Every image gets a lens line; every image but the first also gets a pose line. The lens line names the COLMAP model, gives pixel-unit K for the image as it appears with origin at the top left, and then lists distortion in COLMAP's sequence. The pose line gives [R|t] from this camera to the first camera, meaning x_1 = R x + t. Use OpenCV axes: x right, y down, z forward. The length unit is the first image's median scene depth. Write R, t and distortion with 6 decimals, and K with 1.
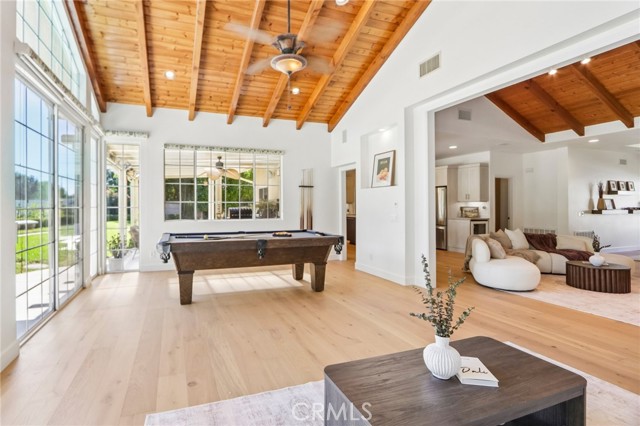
lens RADIAL K [[300.7, 0, 281.0], [0, 300.7, 203.6], [0, 0, 1]] dist [-0.013415, 0.000689]
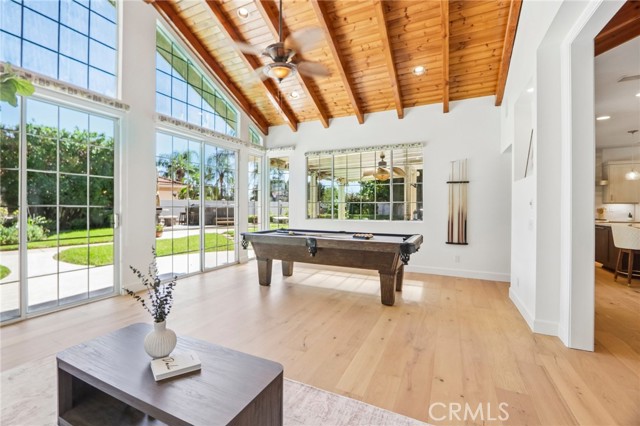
lens RADIAL K [[303.8, 0, 285.0], [0, 303.8, 204.4], [0, 0, 1]] dist [0.002890, 0.000370]
pose [[0.672872, 0.000037, -0.739759, 0.427691], [0.000448, 1.000000, 0.000457, 0.001452], [0.739759, -0.000639, 0.672872, 0.144771]]
